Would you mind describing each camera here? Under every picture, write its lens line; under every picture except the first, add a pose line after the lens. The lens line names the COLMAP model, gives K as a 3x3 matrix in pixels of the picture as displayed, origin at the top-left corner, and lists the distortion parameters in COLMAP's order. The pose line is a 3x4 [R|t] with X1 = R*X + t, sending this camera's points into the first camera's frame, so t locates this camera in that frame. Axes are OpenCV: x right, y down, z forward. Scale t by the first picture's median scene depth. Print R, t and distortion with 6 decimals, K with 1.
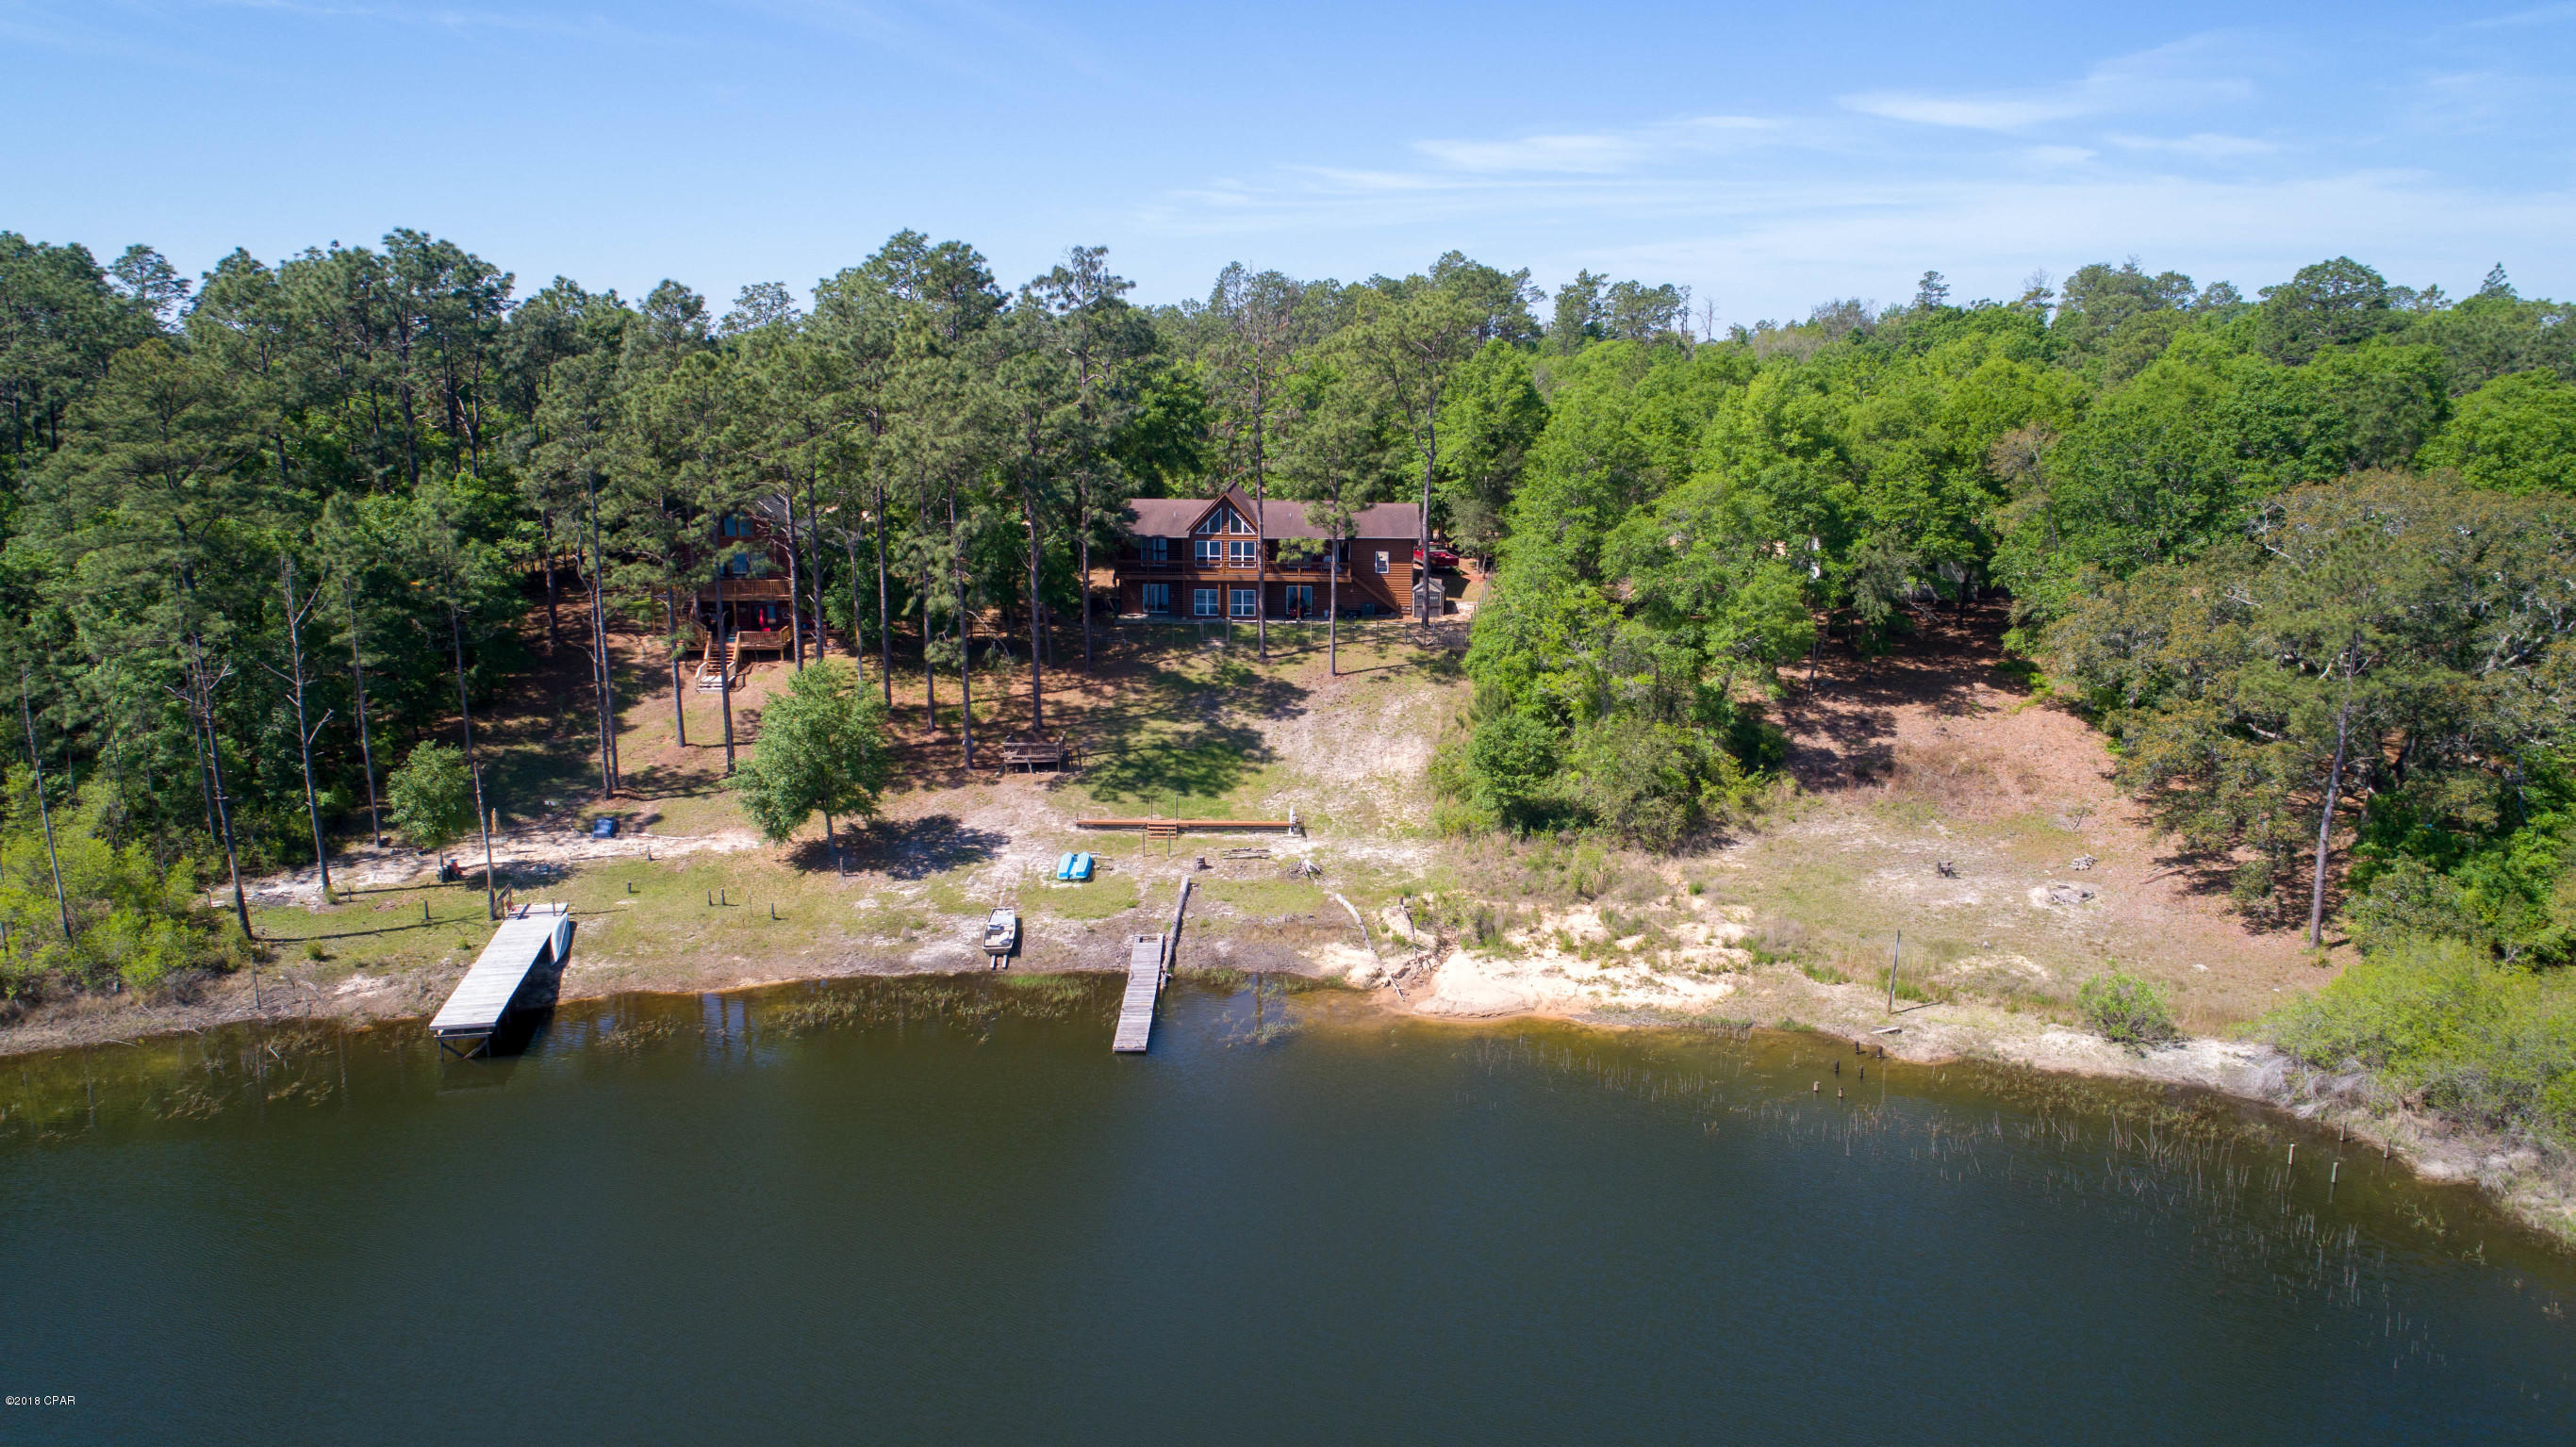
lens RADIAL K [[1716.8, 0, 1288.0], [0, 1716.8, 723.5], [0, 0, 1]] dist [-0.007731, -0.000169]
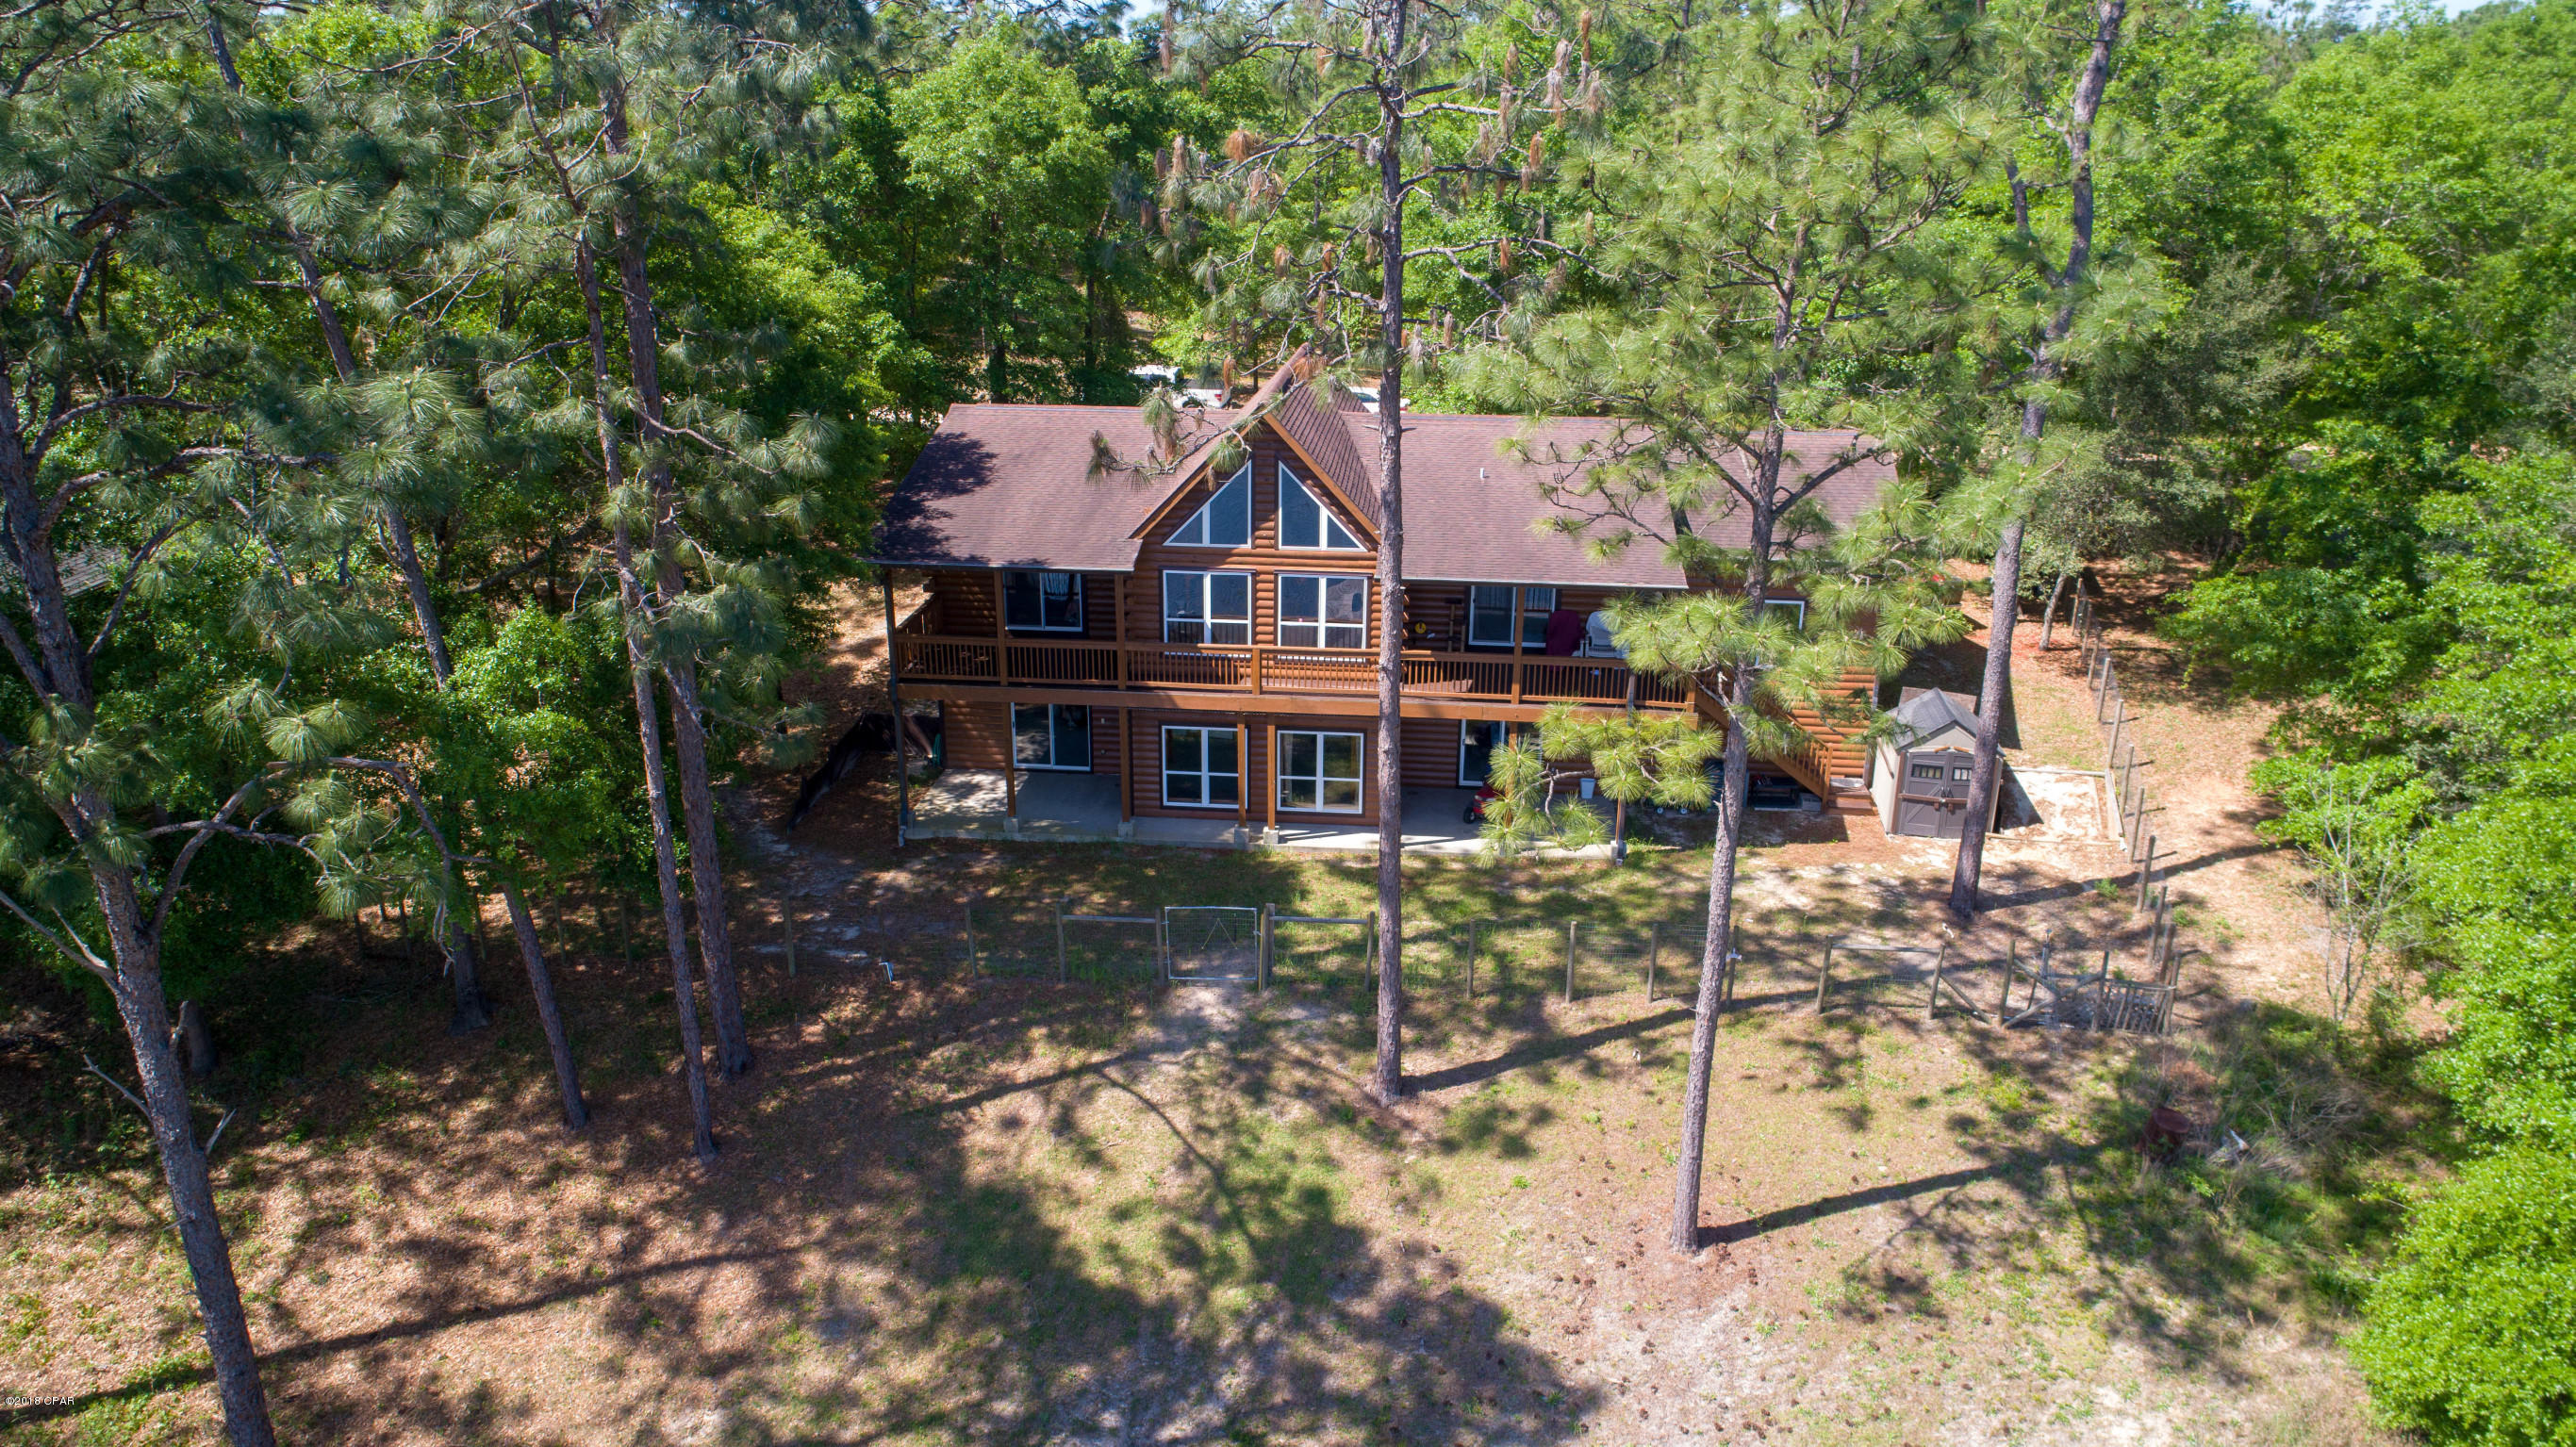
lens RADIAL K [[1716.8, 0, 1288.0], [0, 1716.8, 723.5], [0, 0, 1]] dist [-0.007731, -0.000169]
pose [[0.997030, 0.022148, -0.073762, -0.014699], [-0.013099, 0.992568, 0.120985, -0.170918], [0.075893, -0.119659, 0.989910, 1.031515]]
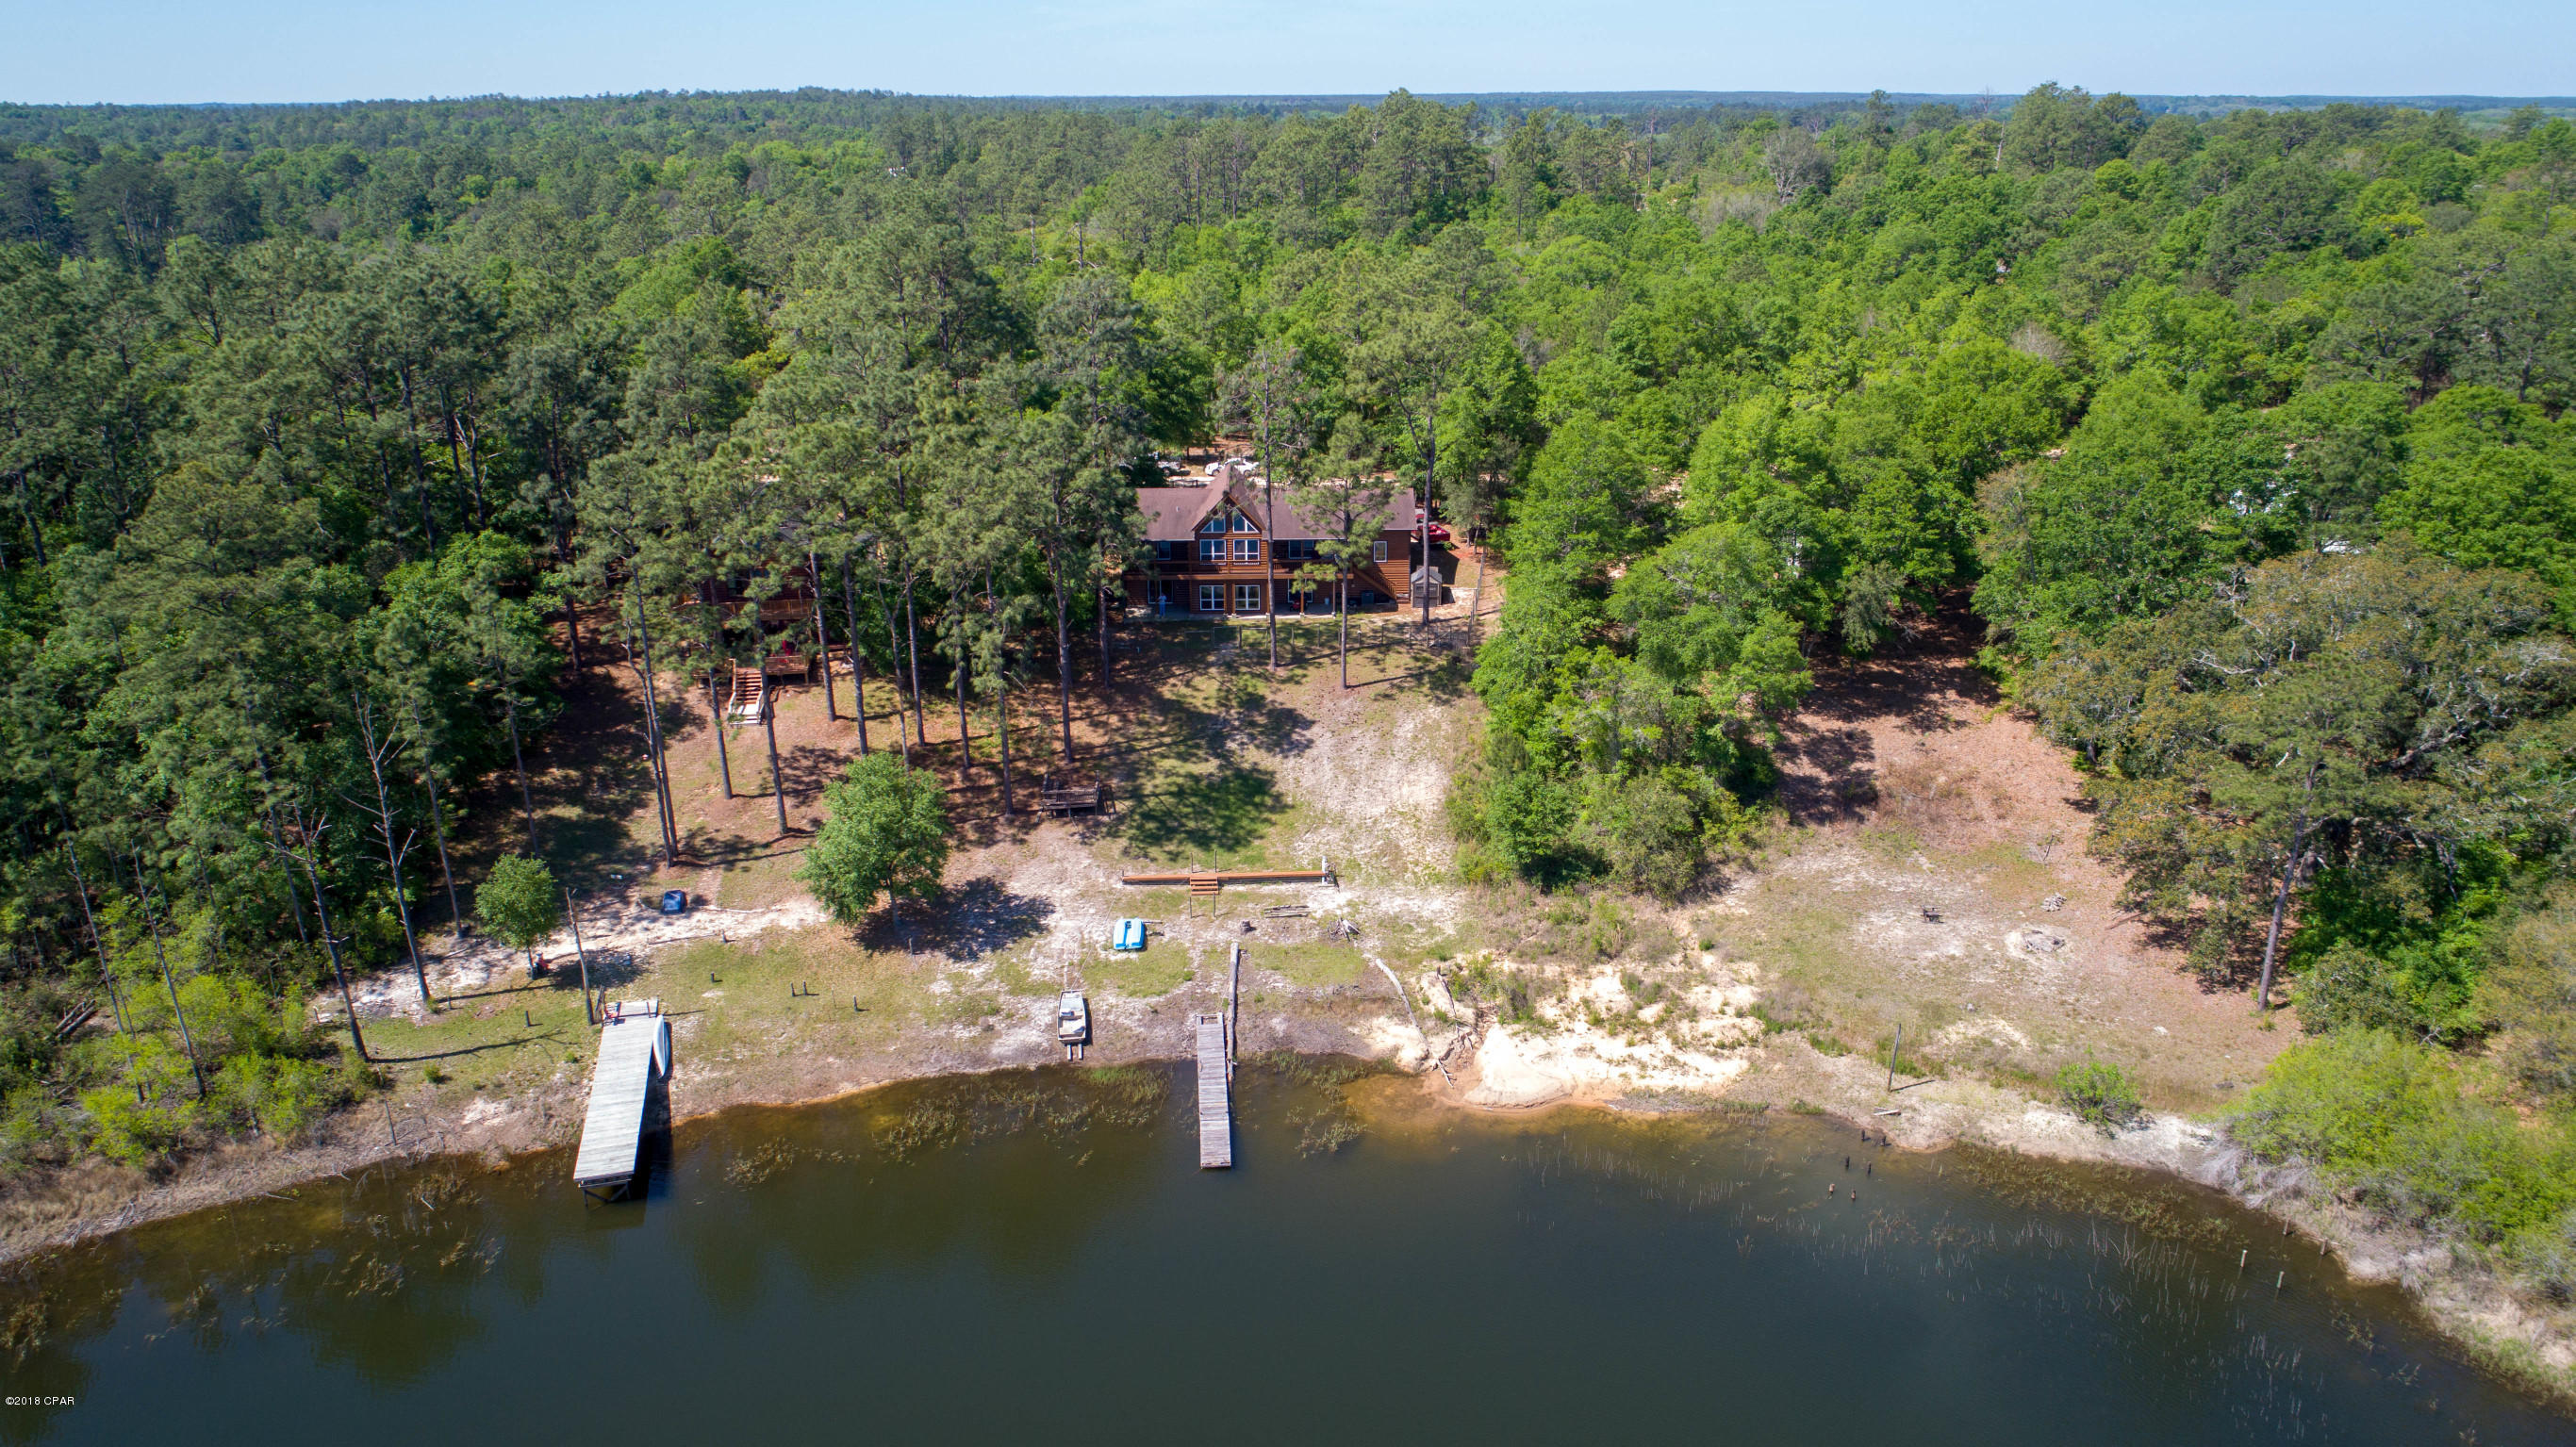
lens RADIAL K [[1721.3, 0, 1288.0], [0, 1721.3, 723.5], [0, 0, 1]] dist [-0.003833, -0.001523]
pose [[0.998595, -0.027465, 0.045312, -0.075082], [0.020718, 0.989479, 0.143183, -0.211325], [-0.048768, -0.142043, 0.988658, -0.048335]]
